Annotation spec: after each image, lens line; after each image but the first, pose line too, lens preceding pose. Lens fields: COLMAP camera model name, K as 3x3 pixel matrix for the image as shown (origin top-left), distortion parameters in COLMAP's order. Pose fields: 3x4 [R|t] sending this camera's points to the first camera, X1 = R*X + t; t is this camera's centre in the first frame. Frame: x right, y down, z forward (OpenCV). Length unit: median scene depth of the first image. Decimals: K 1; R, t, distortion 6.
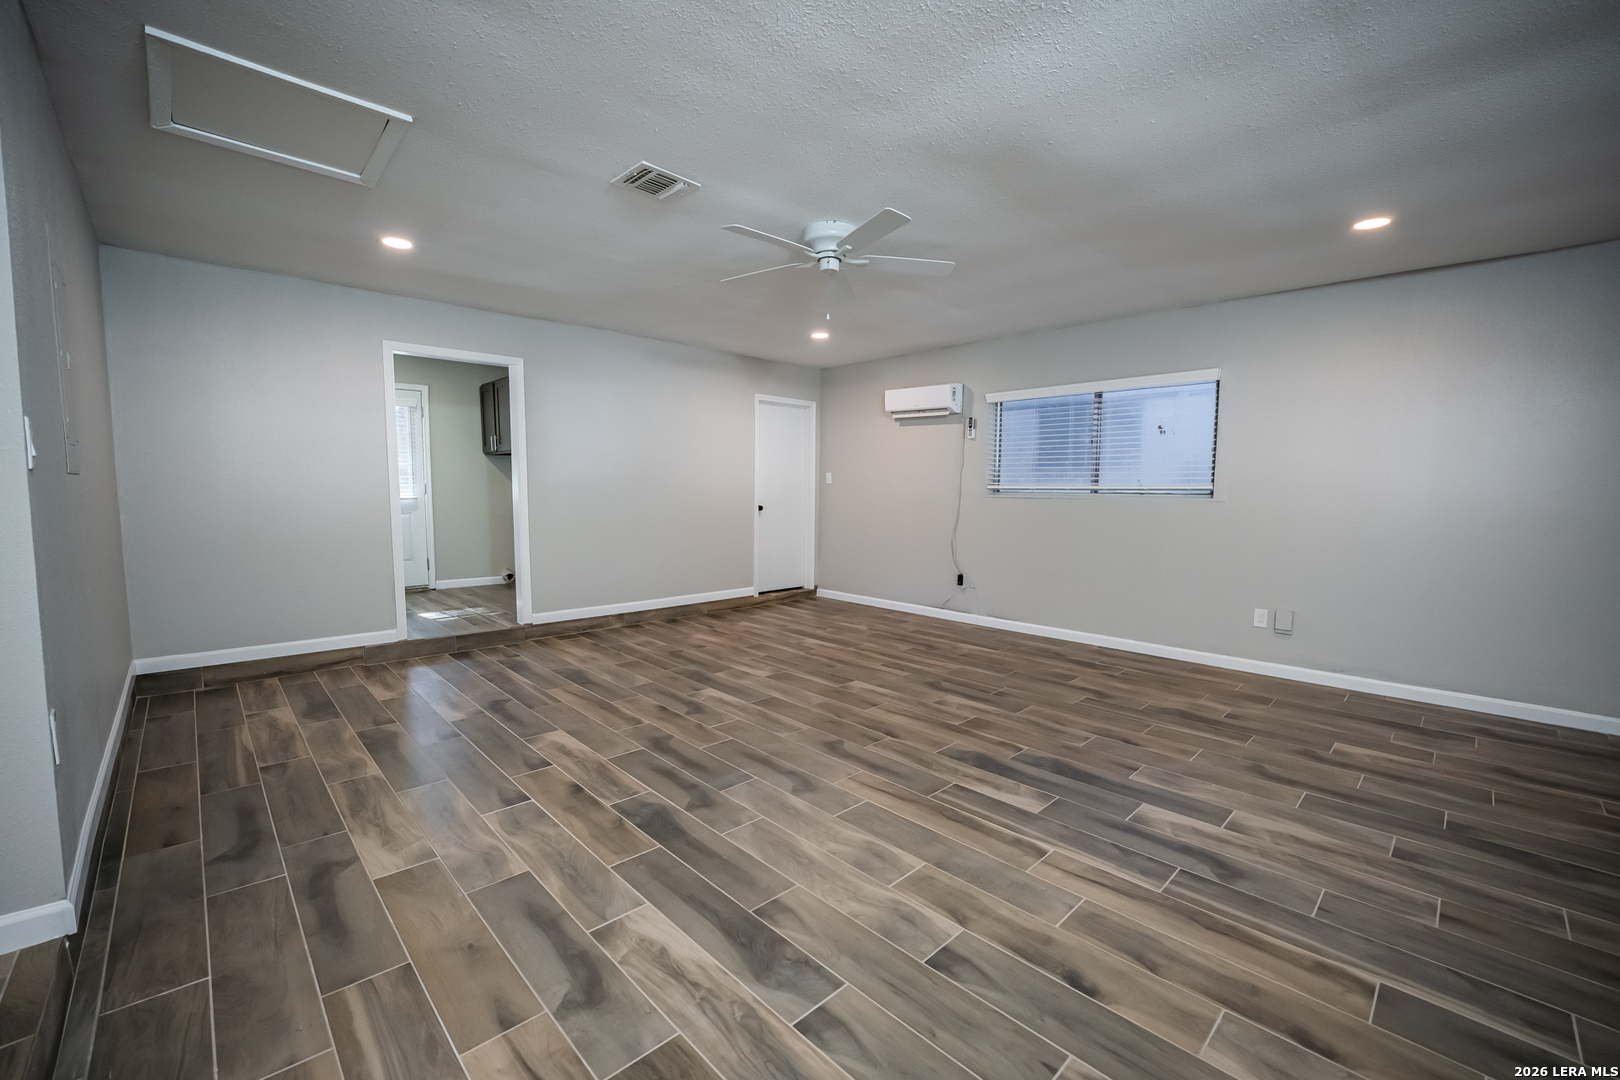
lens RADIAL K [[663.5, 0, 809.9], [0, 663.5, 535.7], [0, 0, 1]] dist [-0.030454, 0.003469]
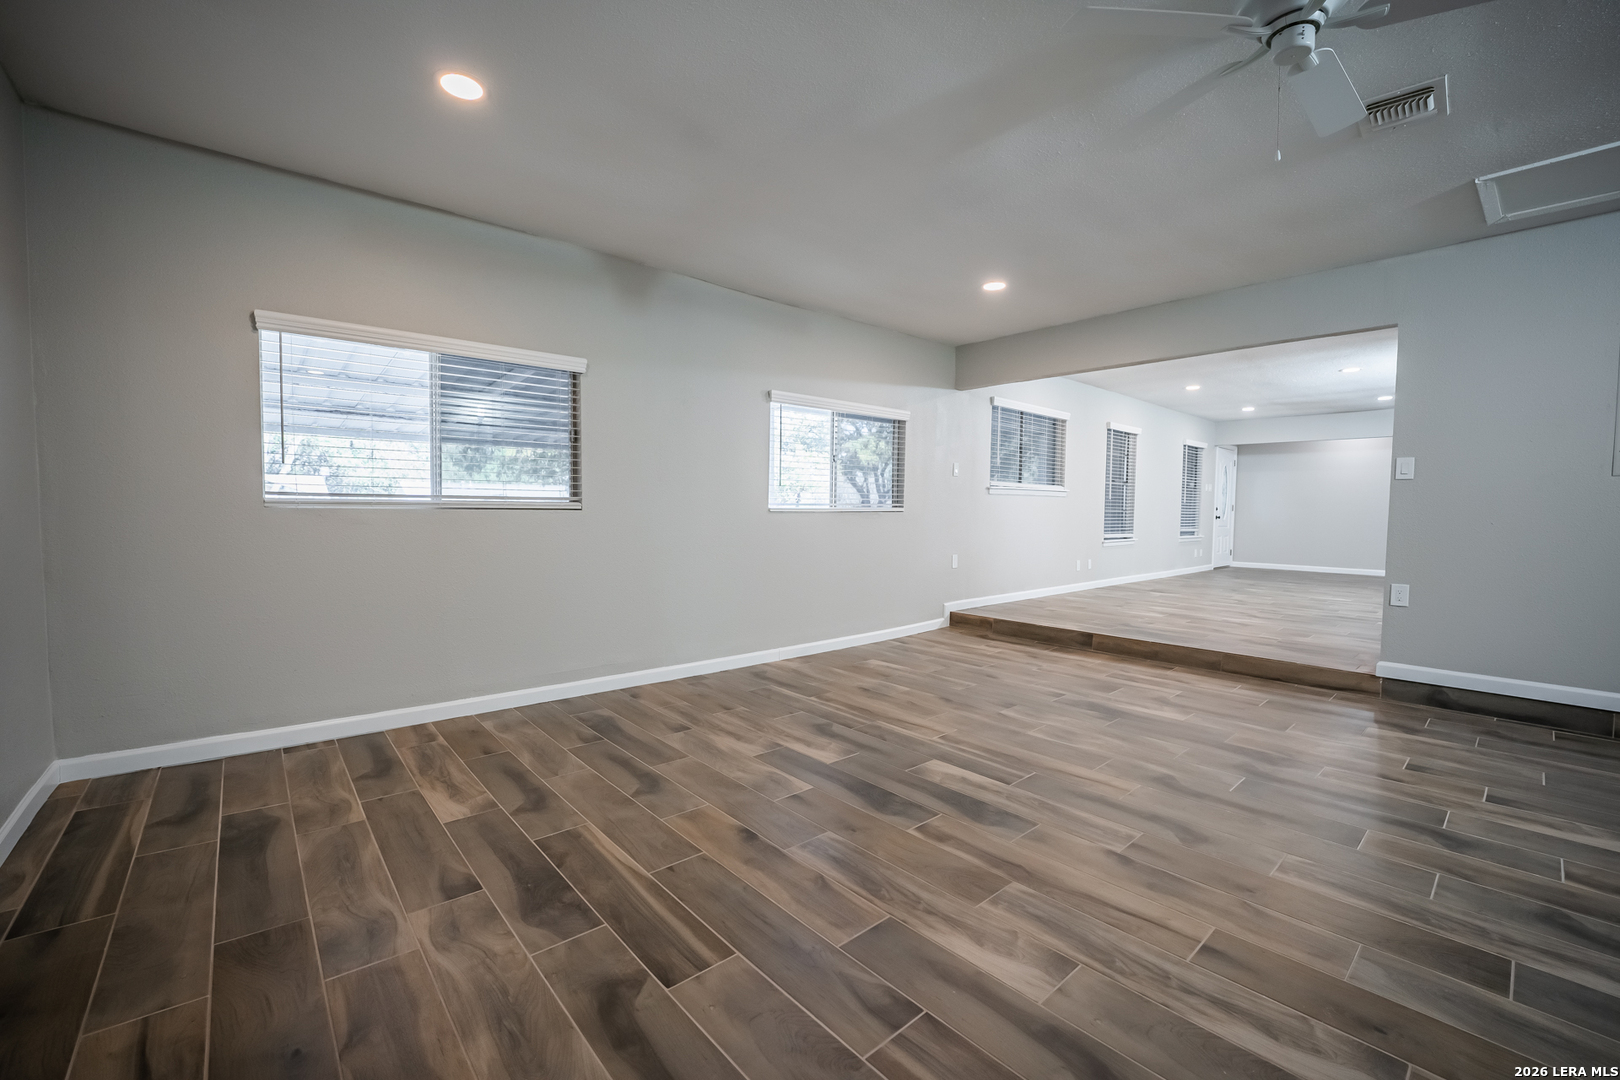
lens RADIAL K [[663.5, 0, 808.2], [0, 663.5, 551.5], [0, 0, 1]] dist [-0.030454, 0.003469]
pose [[-0.998621, -0.020173, 0.048475, 0.437454], [-0.013367, 0.990505, 0.136826, -0.069127], [-0.050775, 0.135990, -0.989408, 1.777041]]
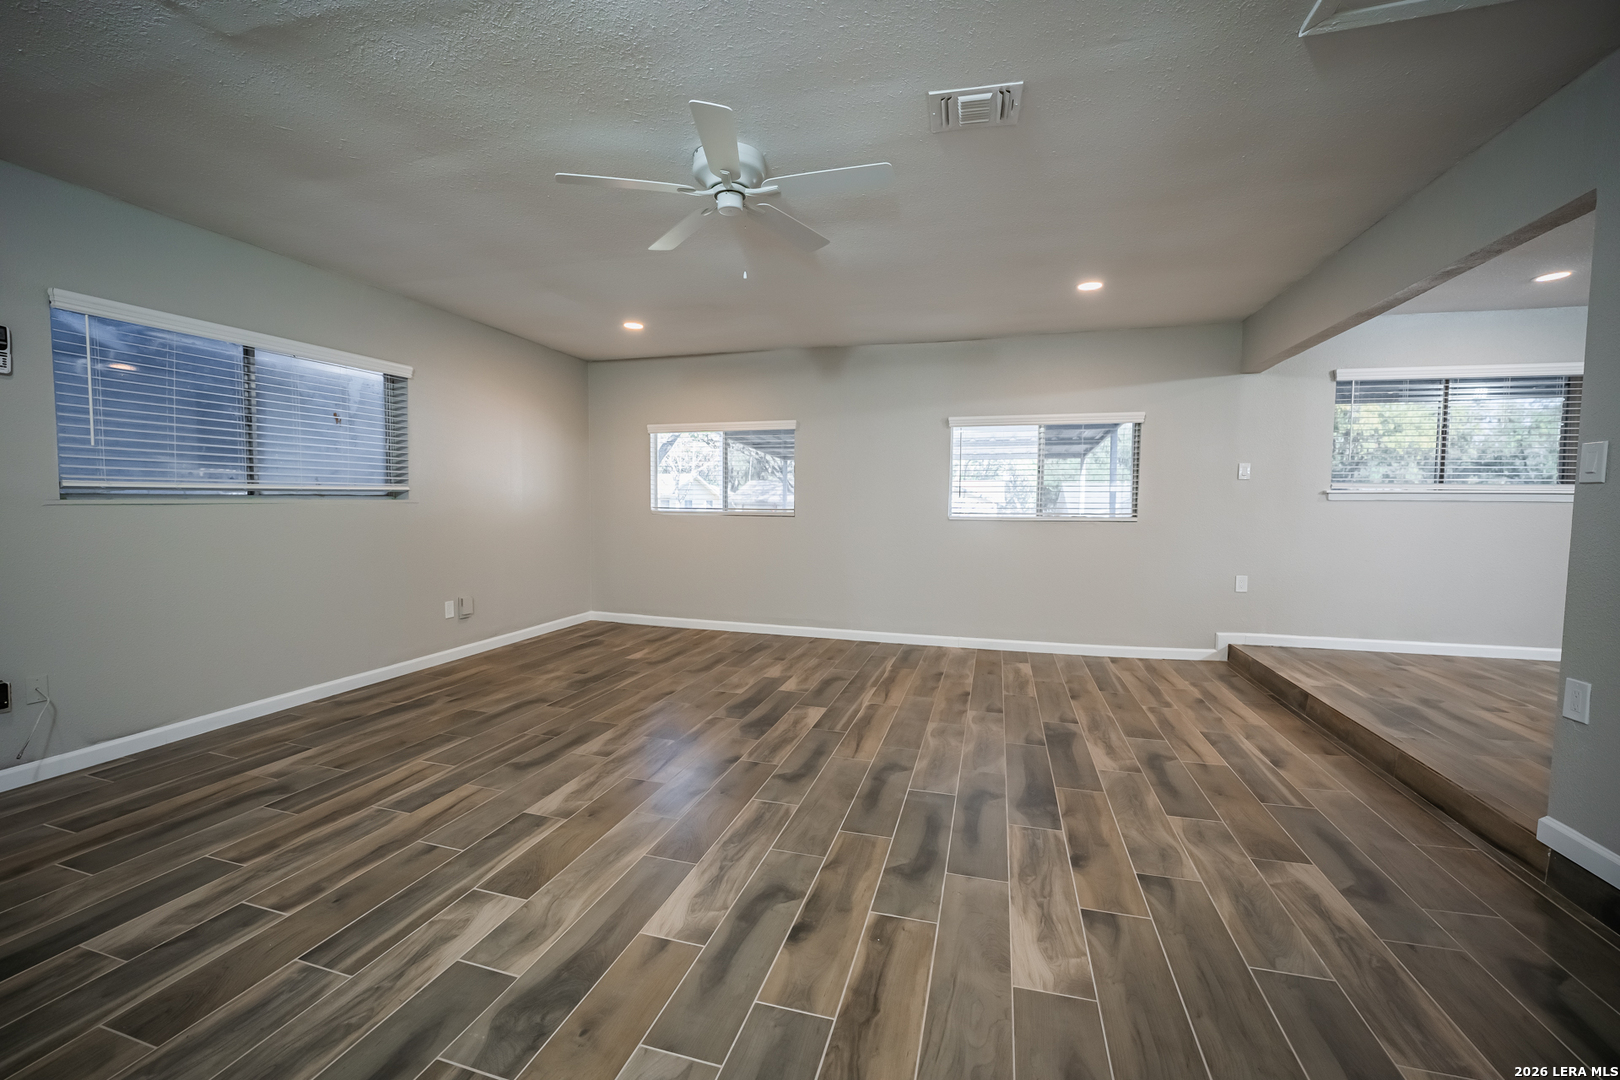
lens RADIAL K [[663.5, 0, 795.1], [0, 663.5, 543.1], [0, 0, 1]] dist [-0.030454, 0.003469]
pose [[-0.488235, -0.068493, 0.870020, -0.782408], [0.052251, 0.992833, 0.107484, -0.103121], [-0.871147, 0.097937, -0.481157, 1.502467]]
